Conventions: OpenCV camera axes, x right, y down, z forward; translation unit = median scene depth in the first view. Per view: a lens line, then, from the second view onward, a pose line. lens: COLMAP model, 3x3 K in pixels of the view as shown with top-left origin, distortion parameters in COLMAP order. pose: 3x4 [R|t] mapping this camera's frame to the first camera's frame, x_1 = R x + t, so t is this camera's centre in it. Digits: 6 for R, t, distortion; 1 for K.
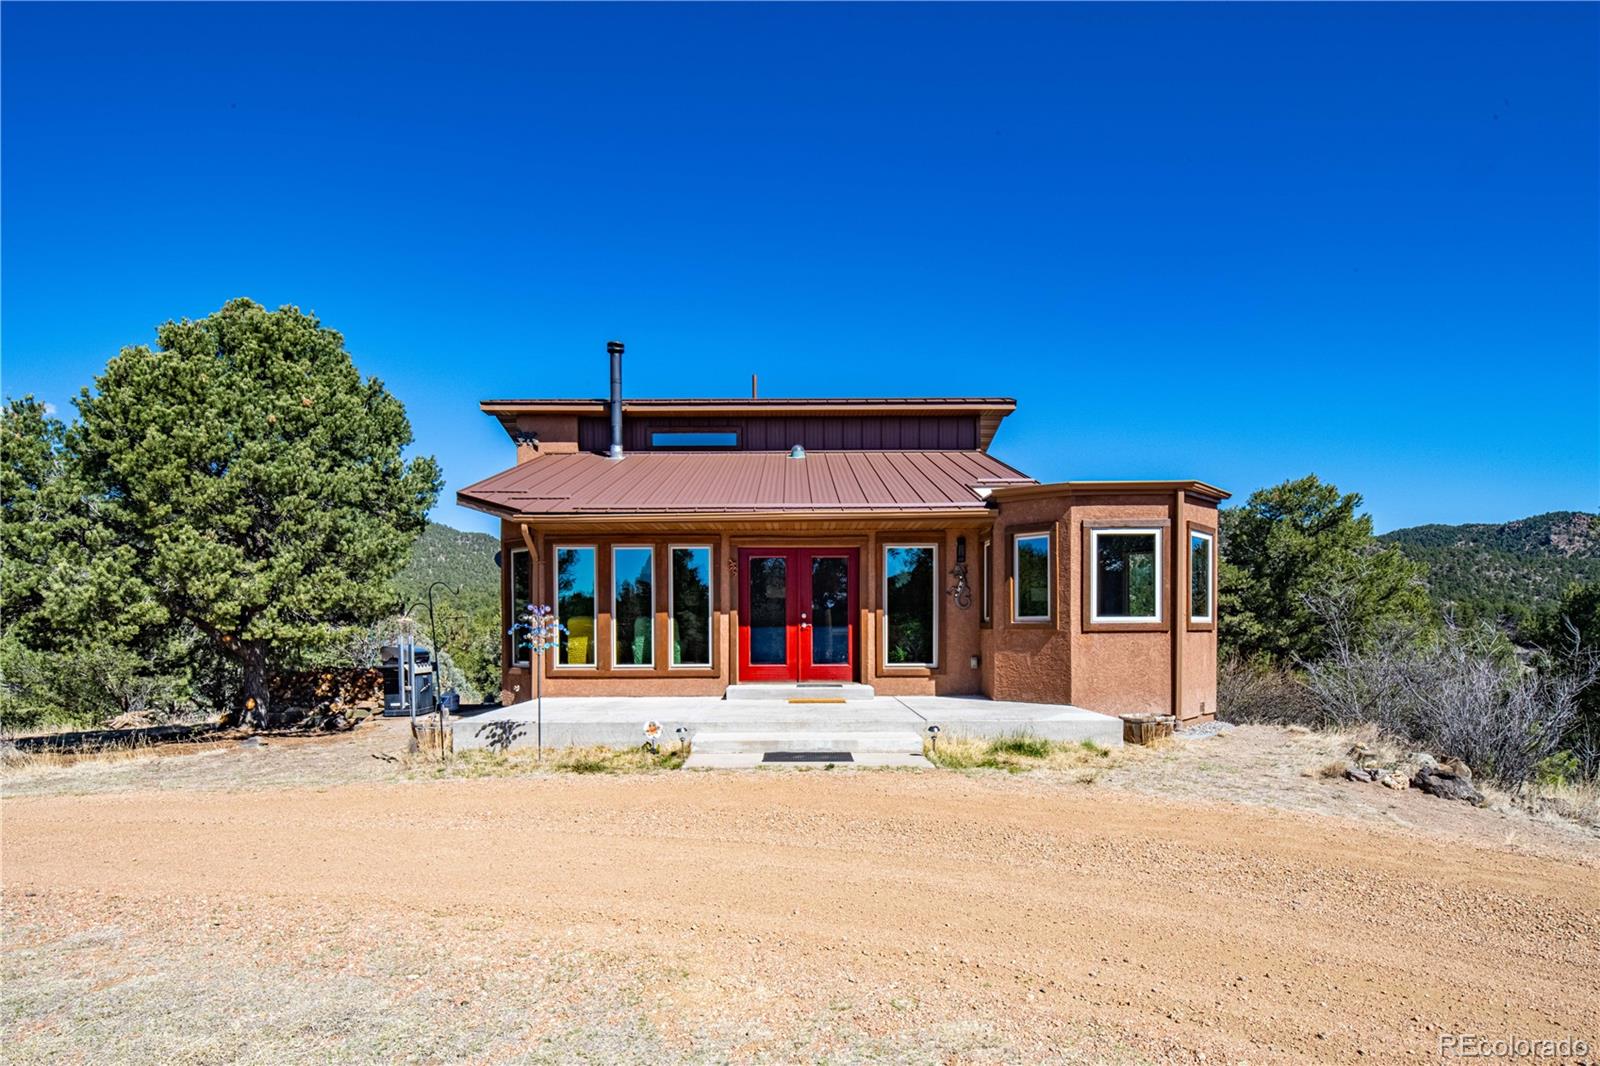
lens RADIAL K [[878.1, 0, 801.0], [0, 878.1, 628.5], [0, 0, 1]] dist [0.000061, 0.000028]
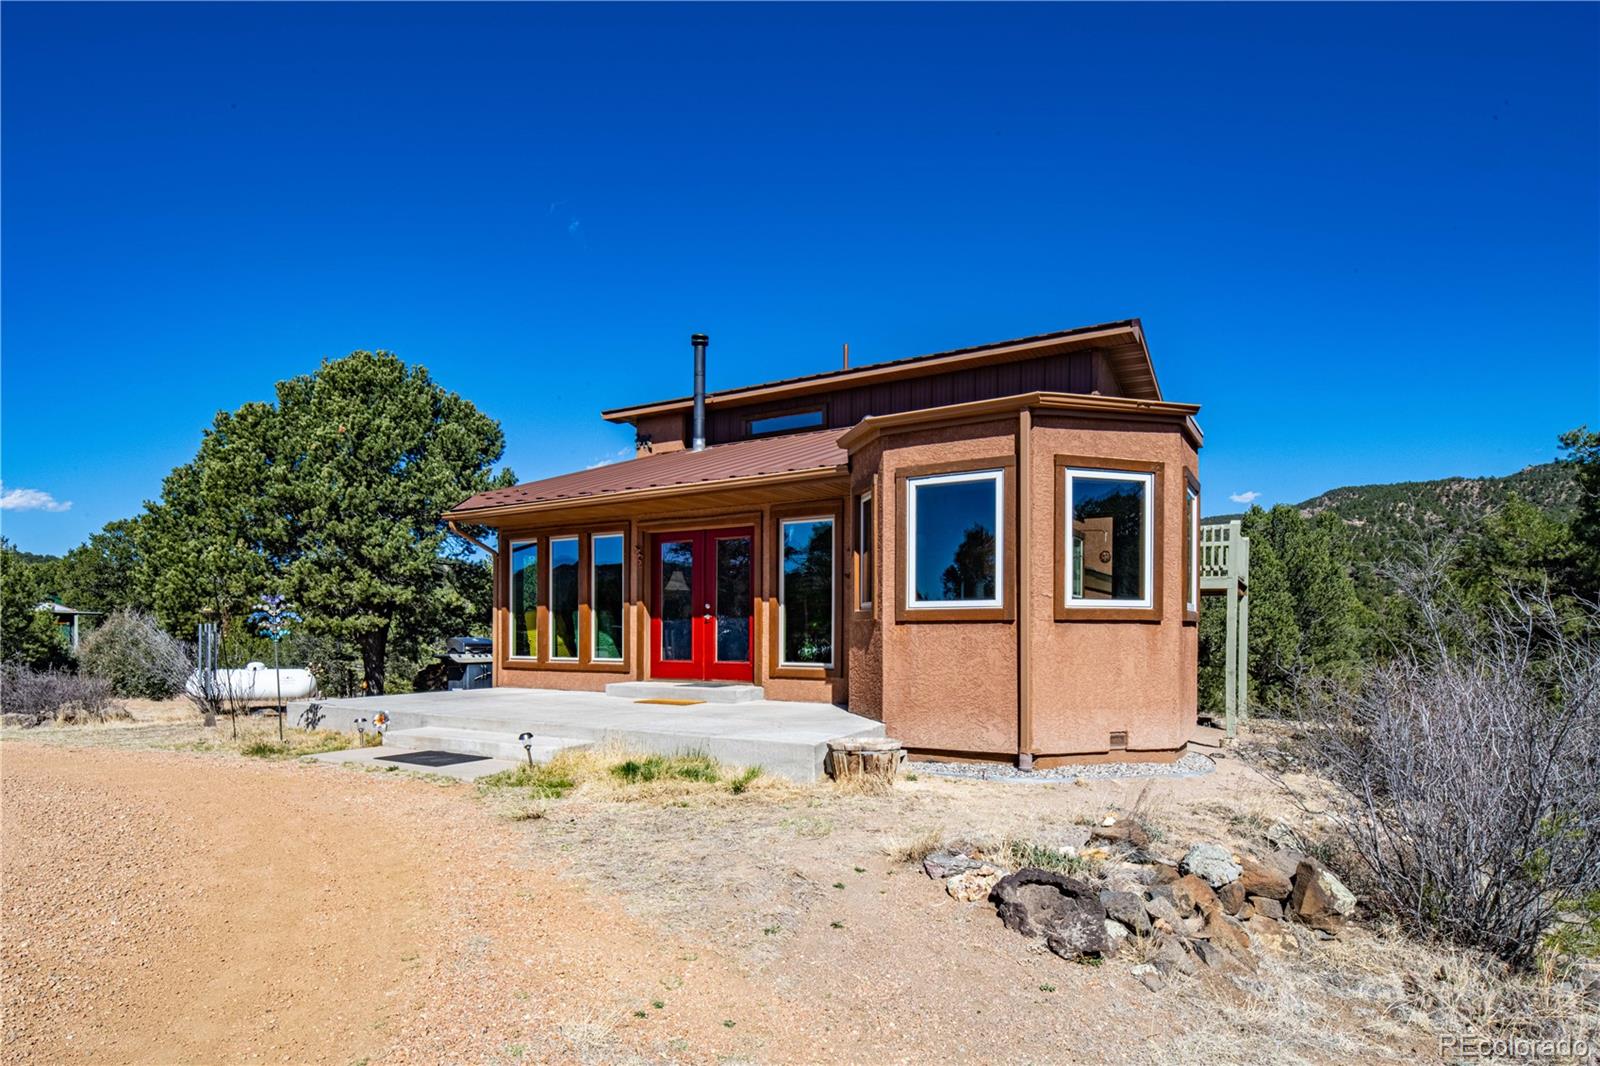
lens RADIAL K [[878.1, 0, 801.0], [0, 878.1, 628.5], [0, 0, 1]] dist [0.000061, 0.000028]
pose [[0.851158, 0.003098, -0.524900, 0.552610], [-0.005200, 0.999983, -0.002532, 0.009812], [0.524884, 0.004885, 0.851160, 0.297182]]
